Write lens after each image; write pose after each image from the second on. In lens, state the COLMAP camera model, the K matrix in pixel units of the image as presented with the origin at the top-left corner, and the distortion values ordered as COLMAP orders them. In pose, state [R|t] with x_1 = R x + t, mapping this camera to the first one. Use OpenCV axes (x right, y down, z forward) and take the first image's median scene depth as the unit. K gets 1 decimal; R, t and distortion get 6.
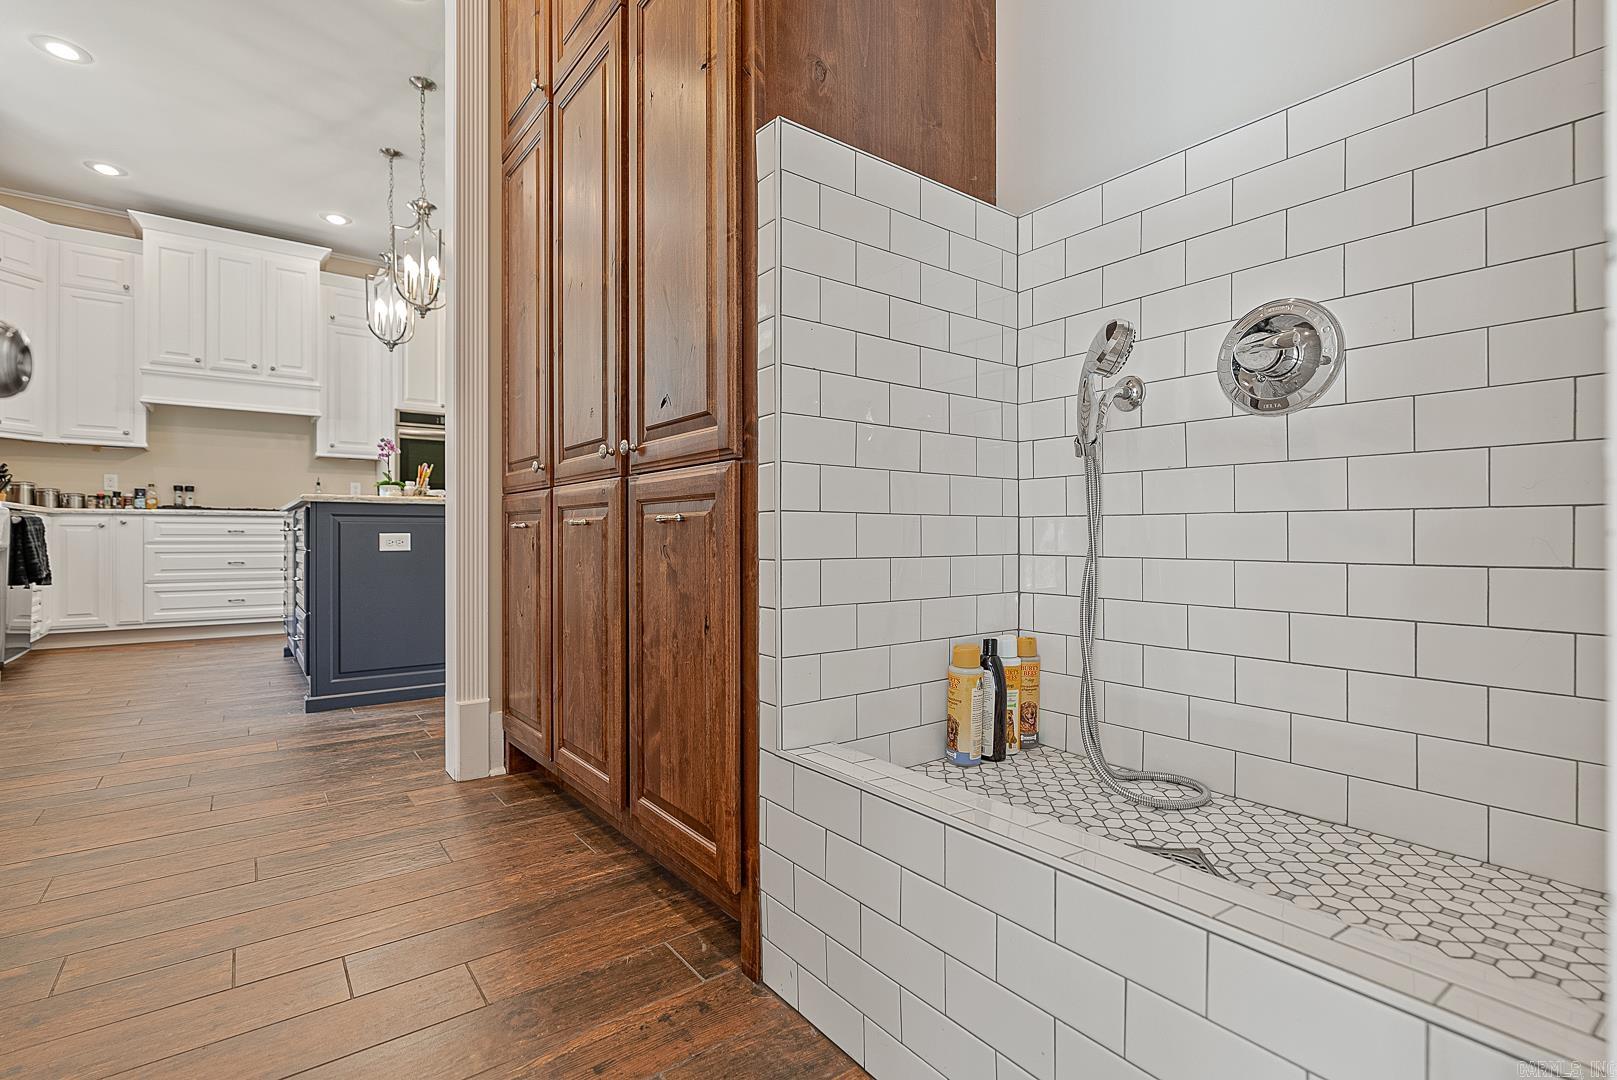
lens RADIAL K [[750.0, 0, 808.5], [0, 750.0, 540.0], [0, 0, 1]] dist [-0.000723, 0.000090]
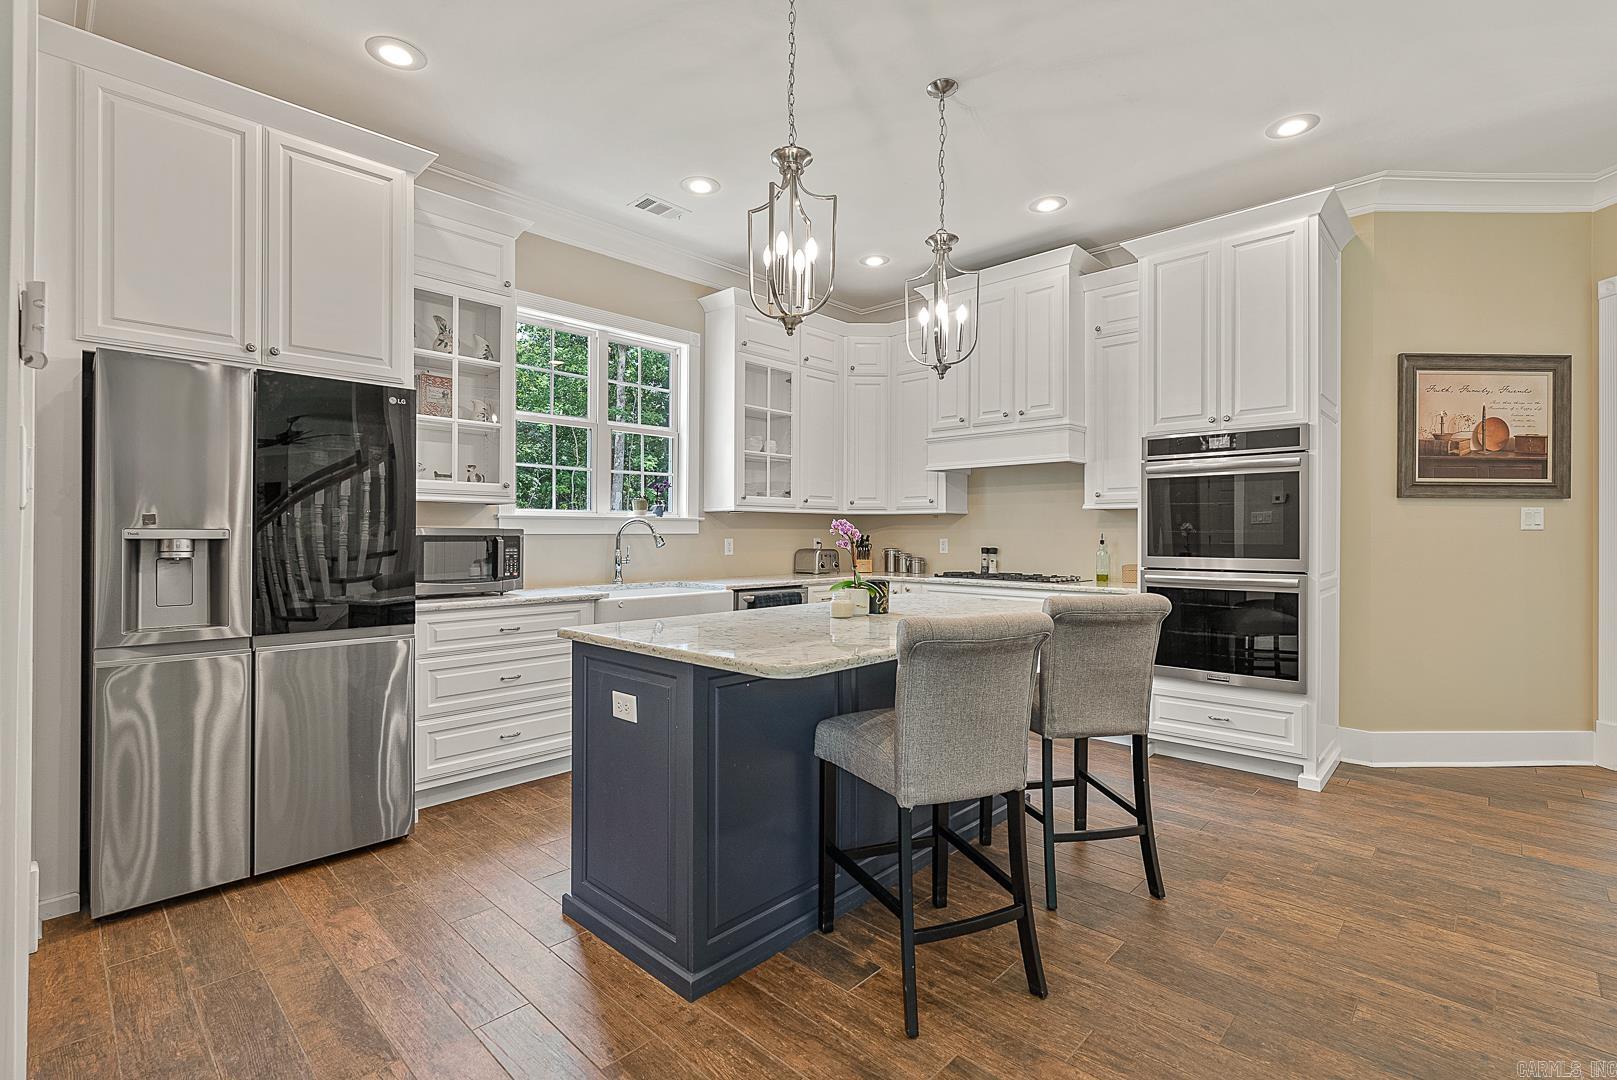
lens RADIAL K [[732.8, 0, 808.5], [0, 732.8, 540.0], [0, 0, 1]] dist [-0.017730, 0.000013]
pose [[0.158227, 0.009328, -0.987359, 0.067695], [-0.008211, 0.999933, 0.008131, -0.094539], [0.987369, 0.006820, 0.158293, 0.664502]]
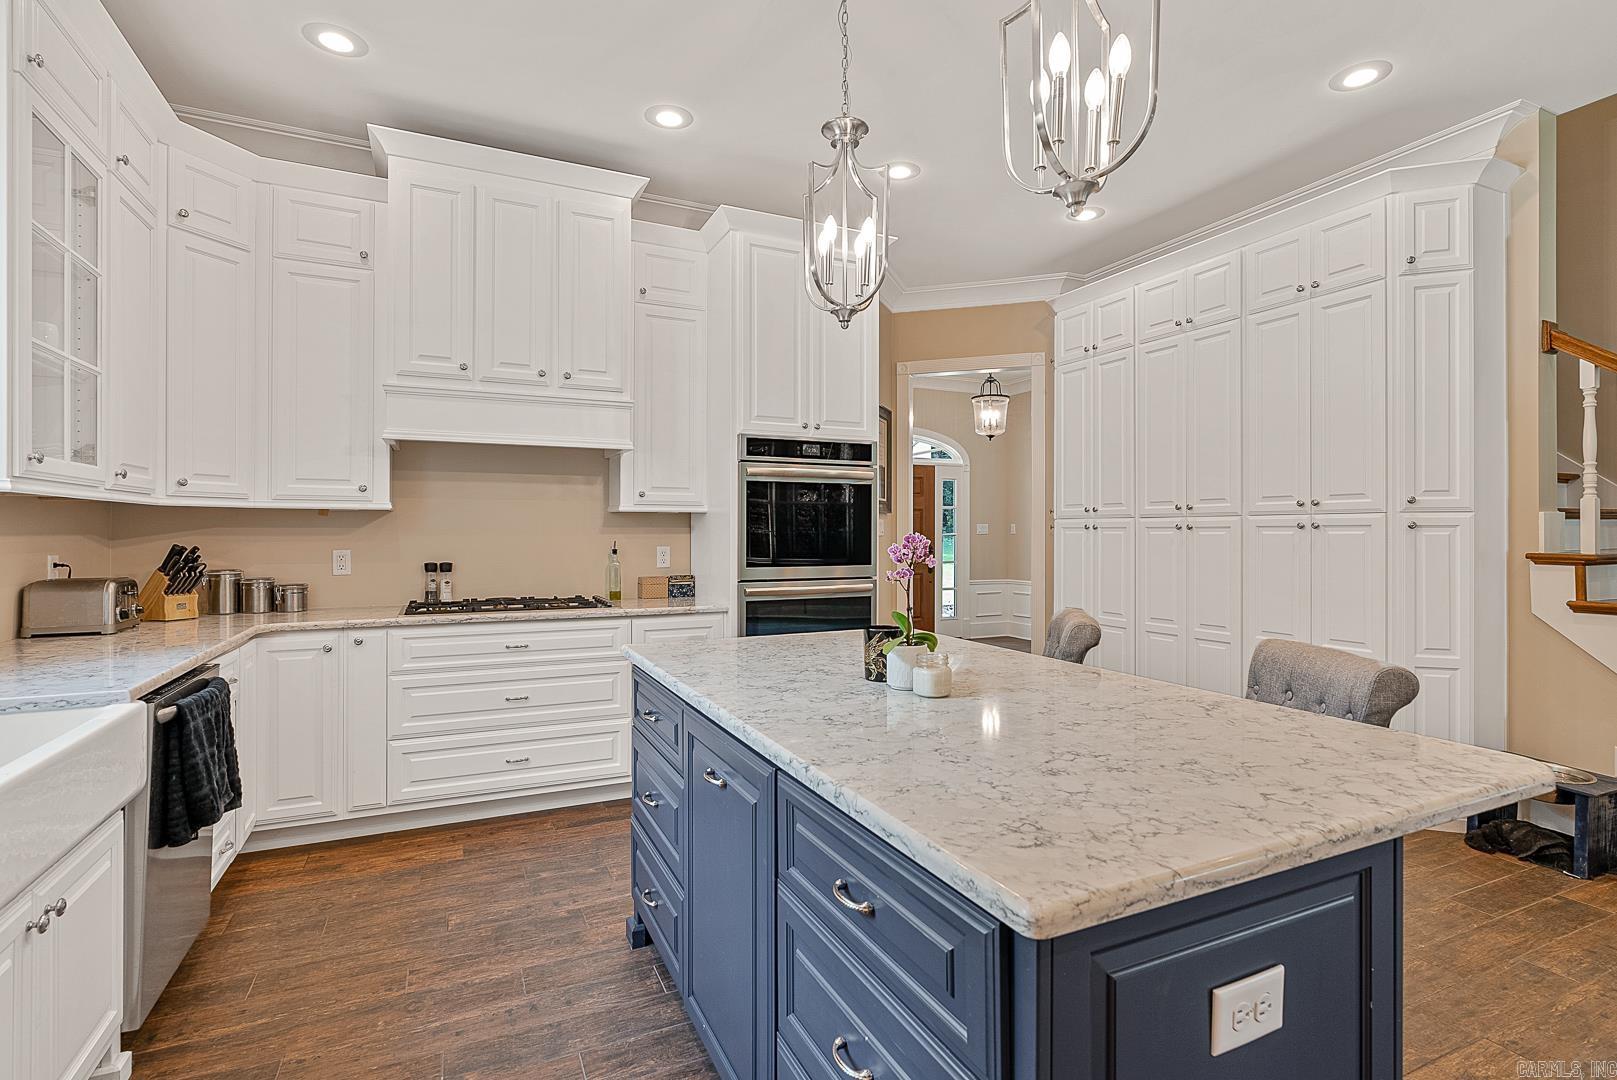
lens RADIAL K [[778.8, 0, 808.5], [0, 778.8, 540.0], [0, 0, 1]] dist [-0.001793, -0.000387]
pose [[0.976880, 0.003075, -0.213767, -0.405408], [-0.002859, 0.999995, 0.001319, -0.100882], [0.213770, -0.000677, 0.976884, 0.442253]]
